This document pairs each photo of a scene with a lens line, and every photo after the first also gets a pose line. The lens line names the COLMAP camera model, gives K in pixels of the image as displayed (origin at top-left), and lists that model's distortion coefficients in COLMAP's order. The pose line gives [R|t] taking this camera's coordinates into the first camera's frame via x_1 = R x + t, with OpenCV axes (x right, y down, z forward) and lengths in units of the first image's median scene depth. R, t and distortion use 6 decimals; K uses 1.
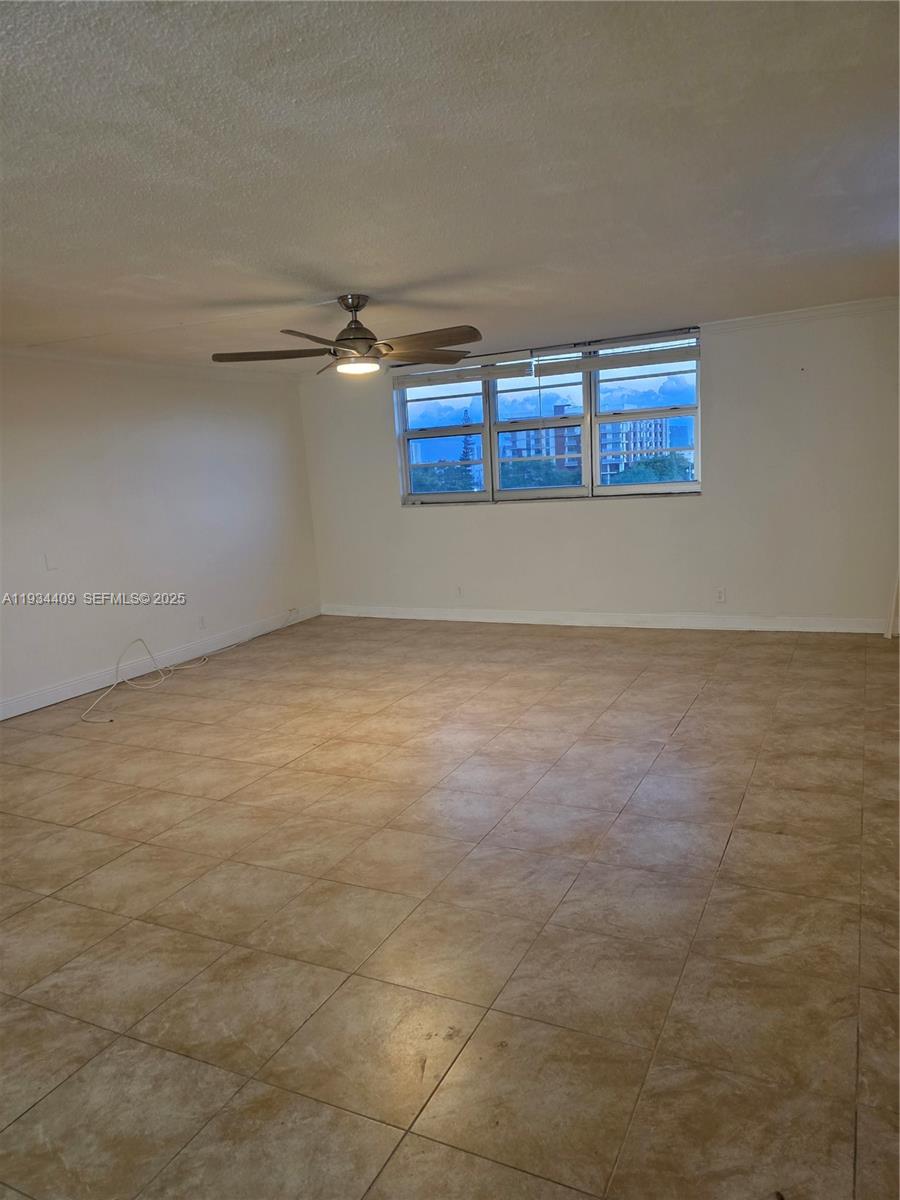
lens RADIAL K [[803.7, 0, 456.3], [0, 803.7, 621.6], [0, 0, 1]] dist [0.056328, -0.049538]
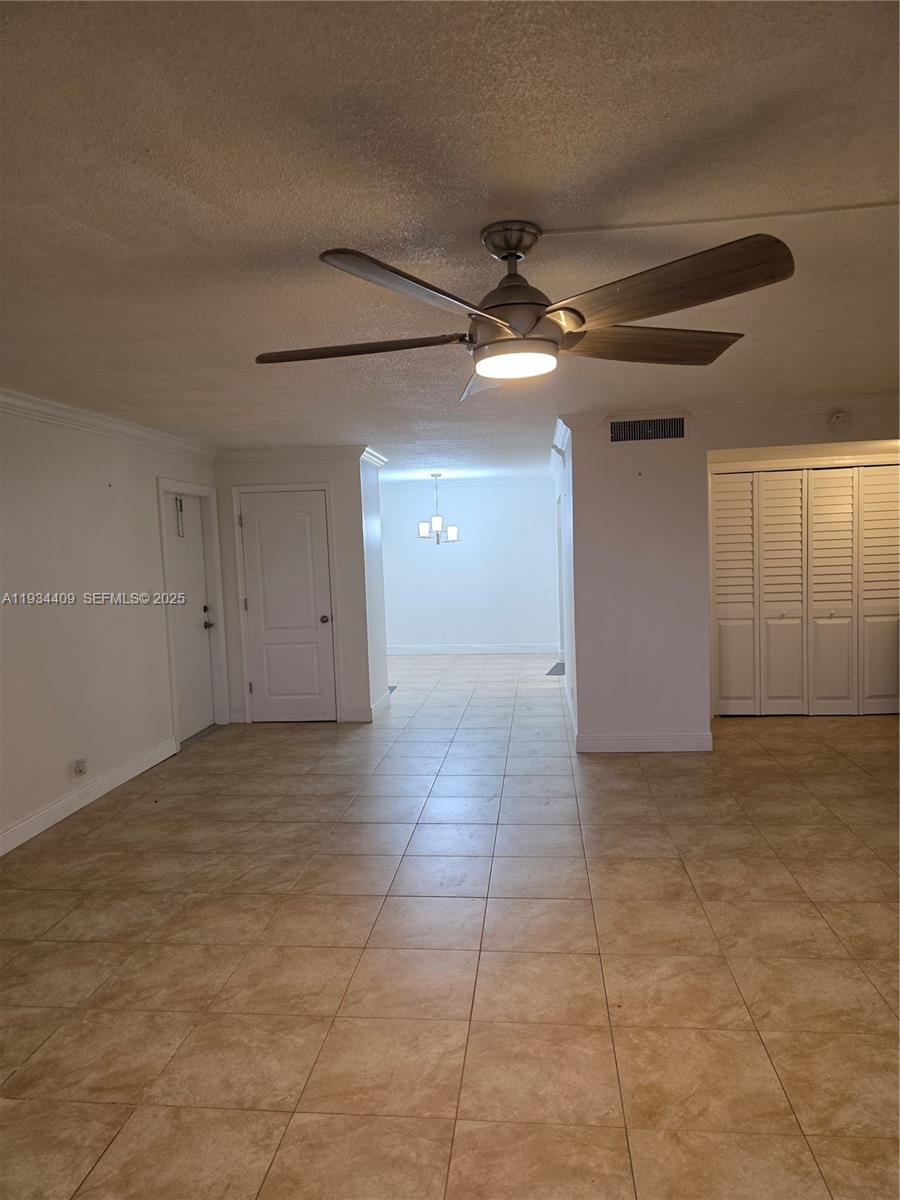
lens RADIAL K [[803.7, 0, 447.4], [0, 803.7, 600.8], [0, 0, 1]] dist [0.056328, -0.049538]
pose [[-0.935832, 0.117726, -0.332203, 0.110758], [0.025620, 0.962793, 0.269023, -0.315298], [0.351514, 0.243249, -0.904029, 1.505801]]
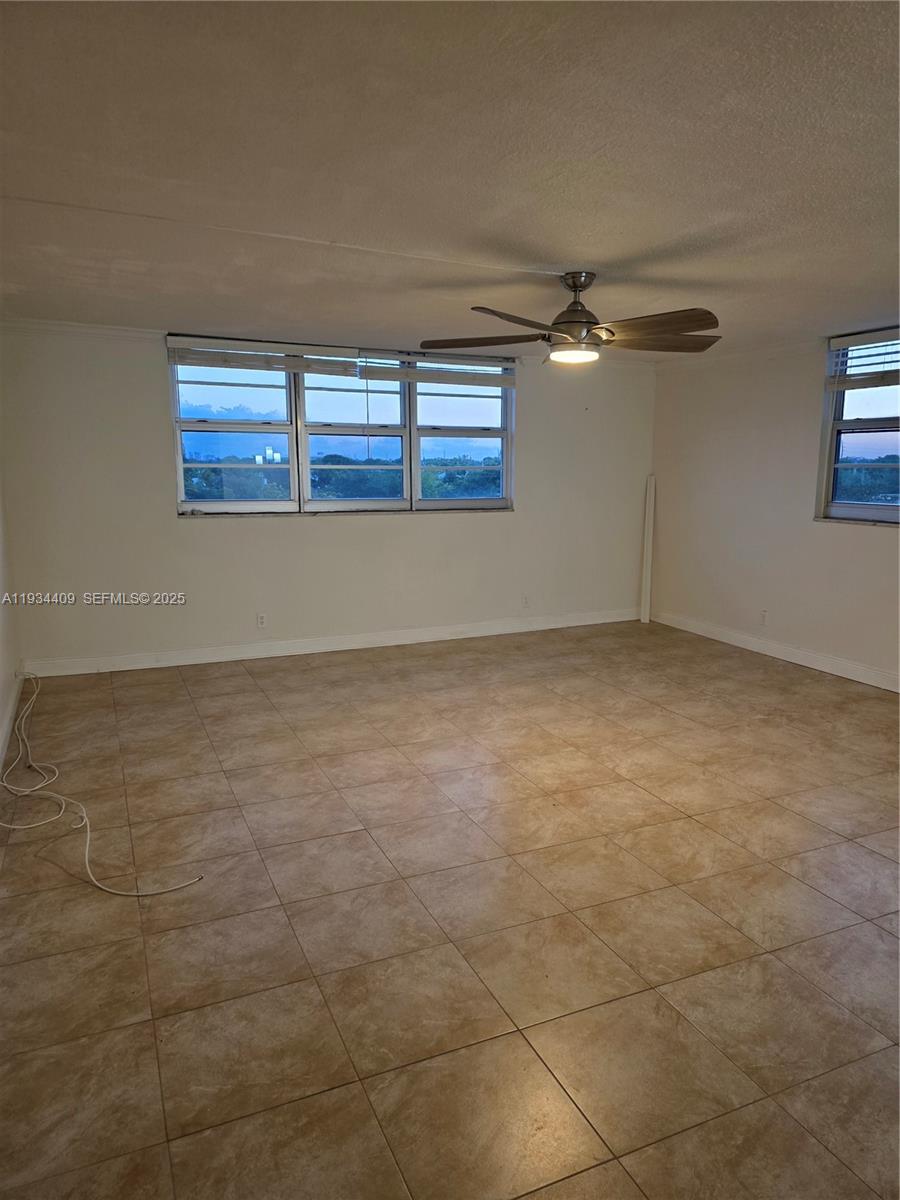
lens RADIAL K [[803.7, 0, 458.0], [0, 803.7, 610.5], [0, 0, 1]] dist [0.056328, -0.049538]
pose [[0.632775, -0.080133, 0.770178, -0.899690], [0.109761, 0.993870, 0.013227, -0.068287], [-0.766517, 0.076166, 0.637691, 0.571185]]
